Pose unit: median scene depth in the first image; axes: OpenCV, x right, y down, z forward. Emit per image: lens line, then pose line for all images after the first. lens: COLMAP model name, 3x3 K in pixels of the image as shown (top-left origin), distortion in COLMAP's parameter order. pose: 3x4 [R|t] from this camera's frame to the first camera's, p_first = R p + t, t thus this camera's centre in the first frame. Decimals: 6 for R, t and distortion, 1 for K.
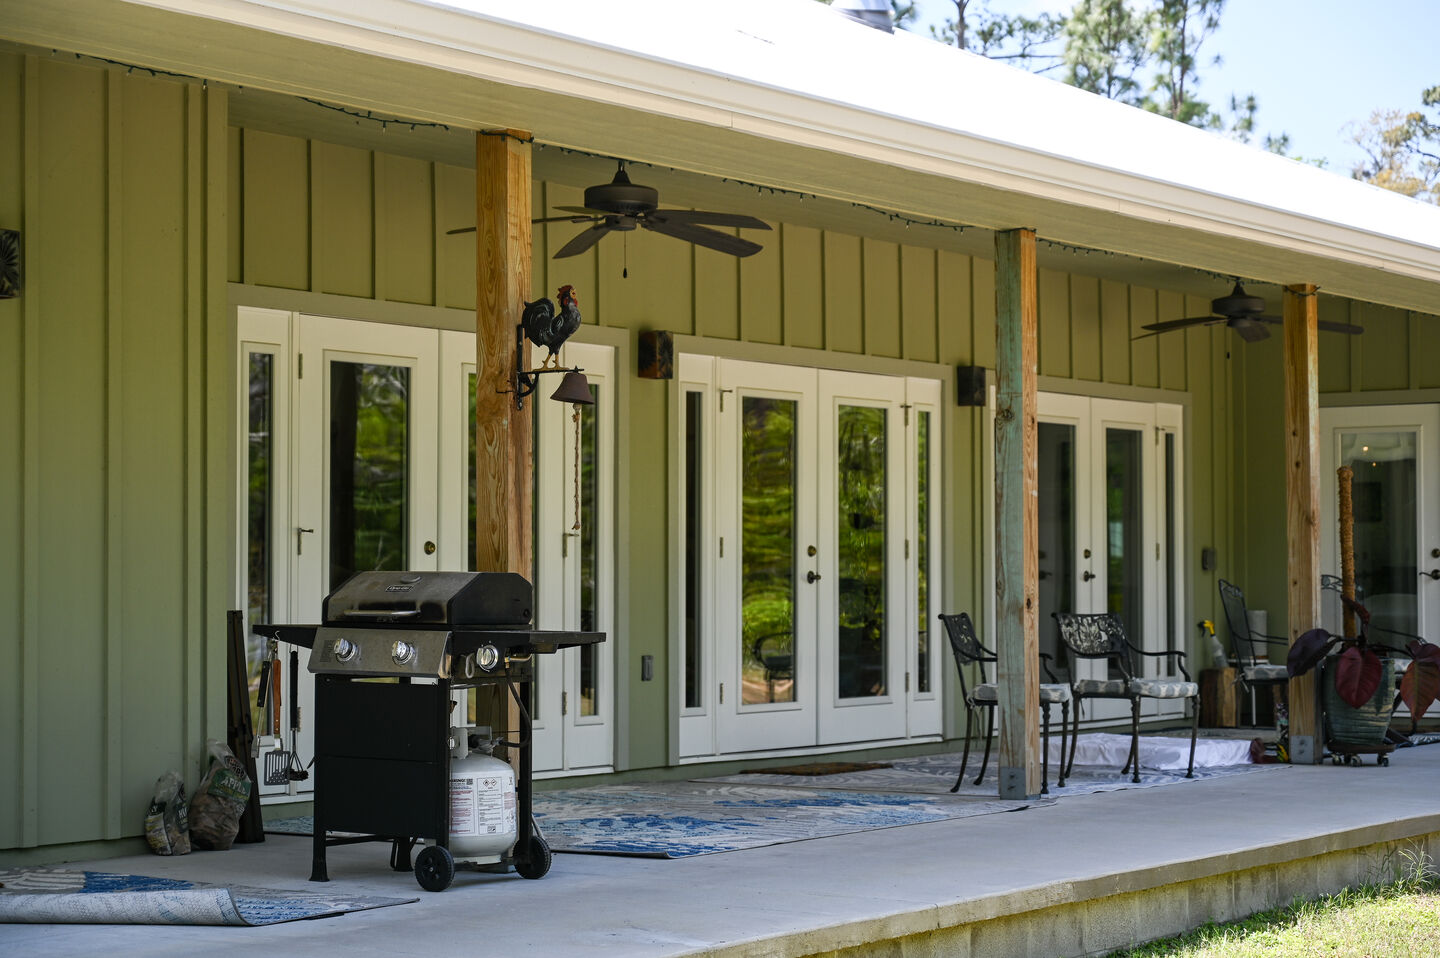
lens RADIAL K [[2956.0, 0, 722.2], [0, 2956.0, 477.5], [0, 0, 1]] dist [-0.000090, 0.000000]
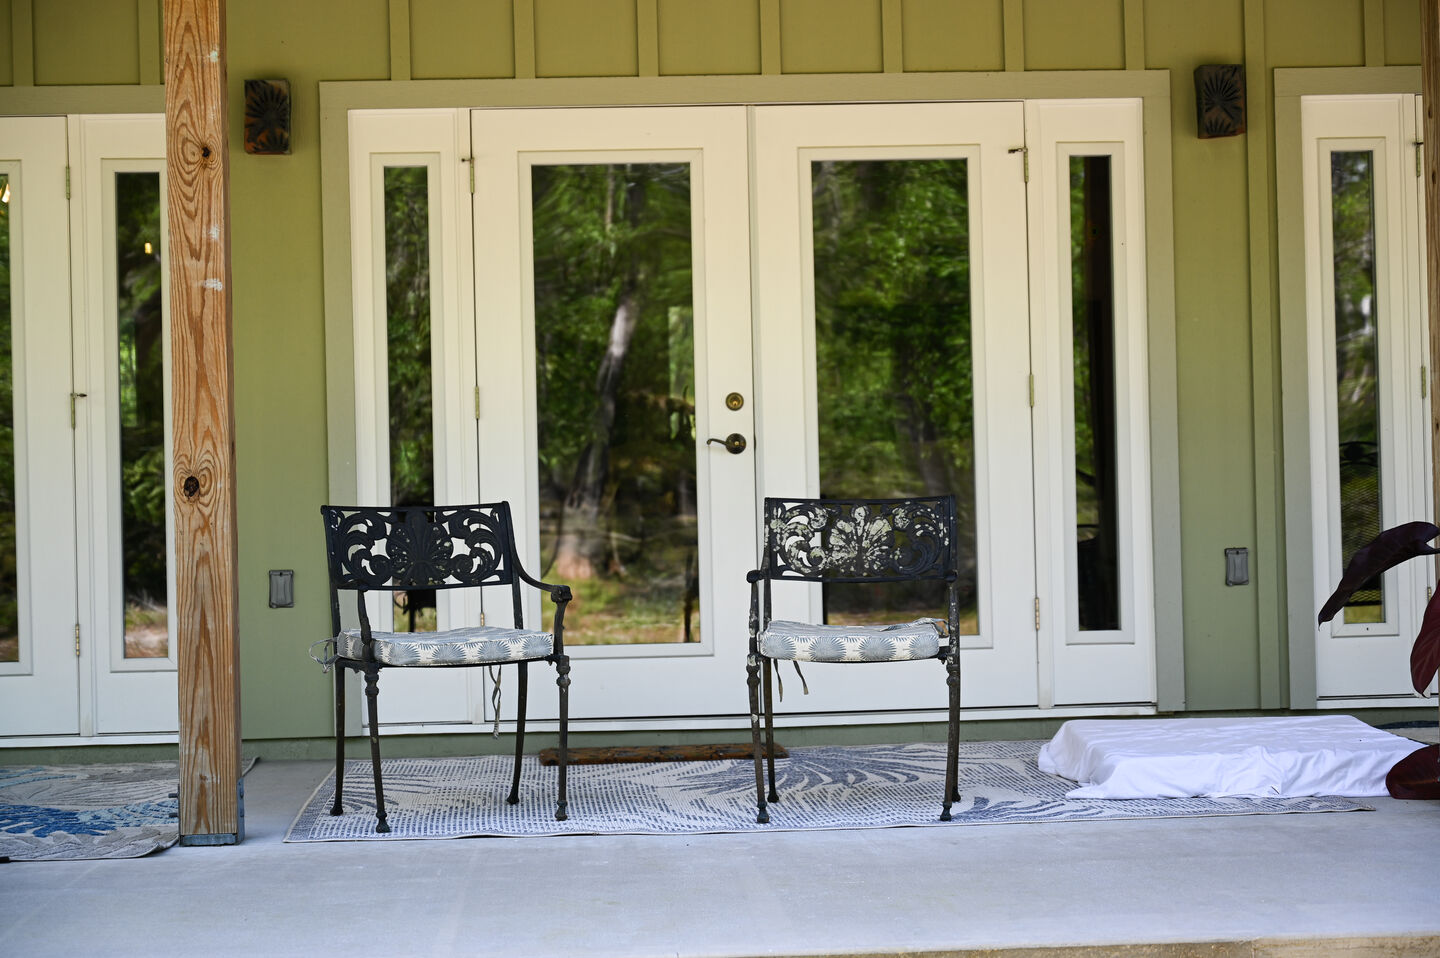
lens RADIAL K [[2549.7, 0, 720.9], [0, 2549.7, 478.3], [0, 0, 1]] dist [-0.006002, 0.000000]
pose [[0.597941, 0.002508, -0.801536, 0.457341], [0.045485, 0.998278, 0.037055, 0.020897], [0.800248, -0.058615, 0.596797, 0.673042]]
